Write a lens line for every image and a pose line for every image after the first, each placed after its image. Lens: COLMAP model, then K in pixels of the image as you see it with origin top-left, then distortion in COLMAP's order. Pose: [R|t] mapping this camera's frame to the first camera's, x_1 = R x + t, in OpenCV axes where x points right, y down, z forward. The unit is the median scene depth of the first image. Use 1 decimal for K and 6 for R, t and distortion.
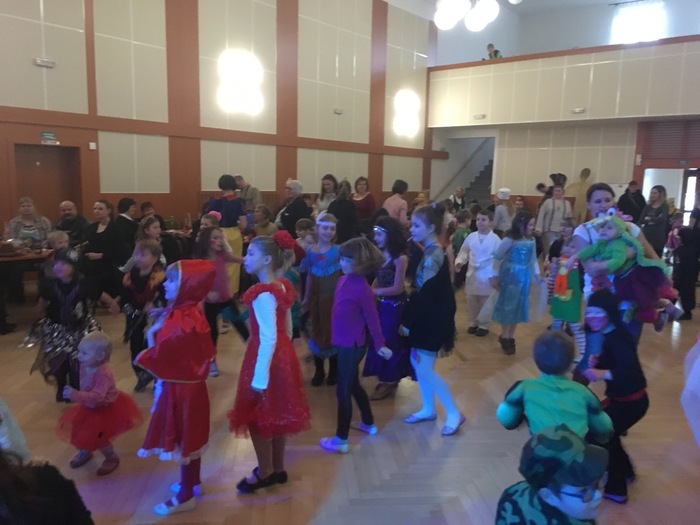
lens RADIAL K [[593.6, 0, 350.0], [0, 593.6, 262.5], [0, 0, 1]] dist [0.081427, -0.092040]
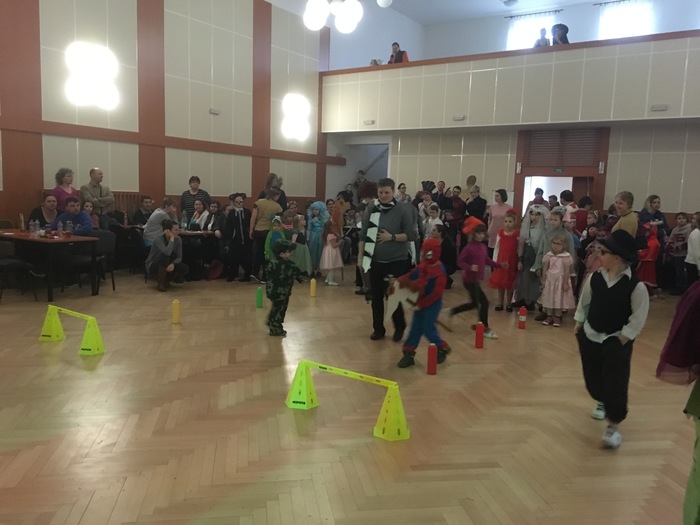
lens RADIAL K [[593.6, 0, 350.0], [0, 593.6, 262.5], [0, 0, 1]] dist [0.081427, -0.092040]
pose [[0.997292, 0.003368, 0.073460, 0.120223], [-0.001927, 0.999804, -0.019680, 0.009180], [-0.073512, 0.019485, 0.997104, 0.020442]]
